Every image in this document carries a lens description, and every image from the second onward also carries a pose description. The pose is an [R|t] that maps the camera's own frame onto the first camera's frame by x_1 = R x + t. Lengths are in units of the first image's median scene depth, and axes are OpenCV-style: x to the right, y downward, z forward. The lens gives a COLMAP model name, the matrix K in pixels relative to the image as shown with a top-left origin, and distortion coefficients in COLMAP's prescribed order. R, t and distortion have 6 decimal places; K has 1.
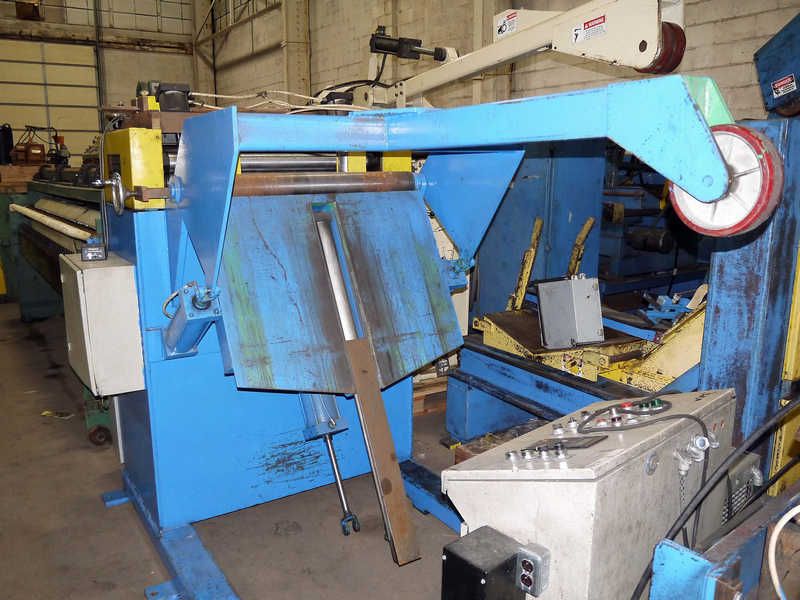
lens RADIAL K [[665.1, 0, 400.0], [0, 665.1, 301.0], [0, 0, 1]] dist [-0.029950, 0.004777]
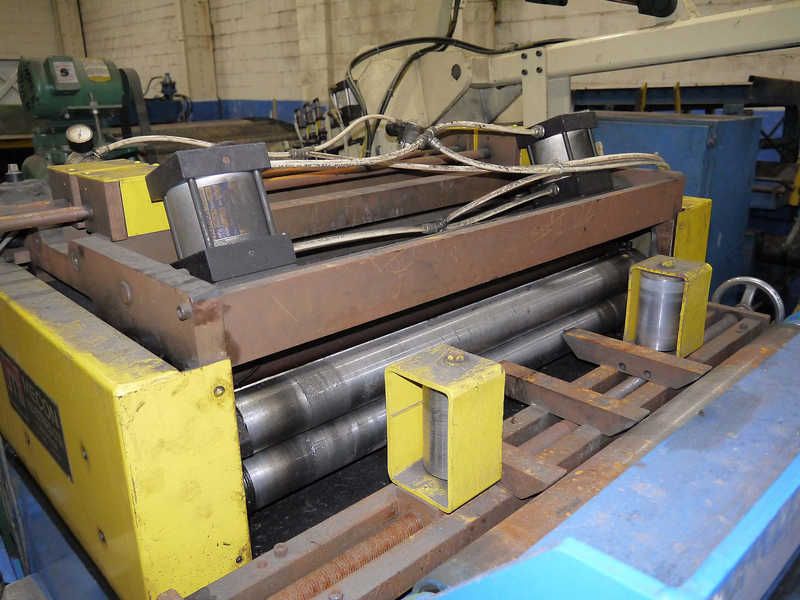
lens RADIAL K [[665.1, 0, 399.3], [0, 665.1, 299.8], [0, 0, 1]] dist [-0.029950, 0.004777]
pose [[0.985498, -0.077664, 0.150870, -0.107972], [0.060323, 0.991381, 0.116301, -0.100672], [-0.158602, -0.105513, 0.981689, 0.236549]]
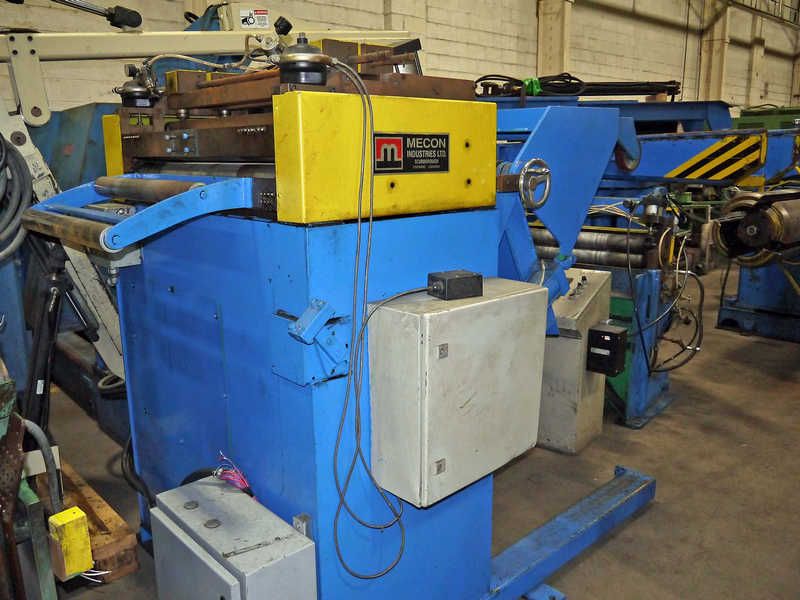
lens RADIAL K [[665.1, 0, 402.7], [0, 665.1, 299.9], [0, 0, 1]] dist [-0.029950, 0.004777]
pose [[-0.159873, -0.212541, 0.963985, -1.172675], [0.214673, 0.945688, 0.244110, -0.240005], [-0.963512, 0.245968, -0.105564, 1.187293]]
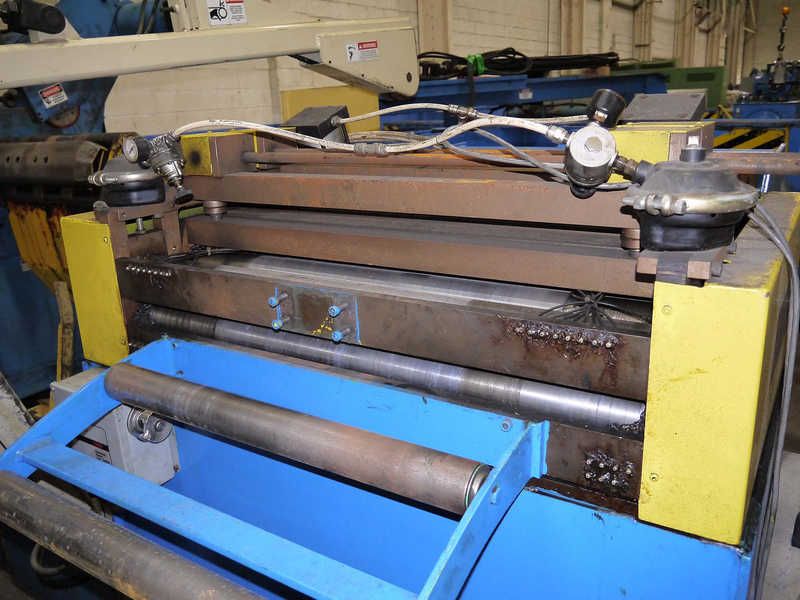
lens RADIAL K [[665.1, 0, 397.6], [0, 665.1, 298.9], [0, 0, 1]] dist [-0.029950, 0.004777]
pose [[-0.397758, -0.249378, 0.882949, -0.711728], [0.236317, 0.902036, 0.361227, -0.420303], [-0.886534, 0.352337, -0.299860, 1.380369]]
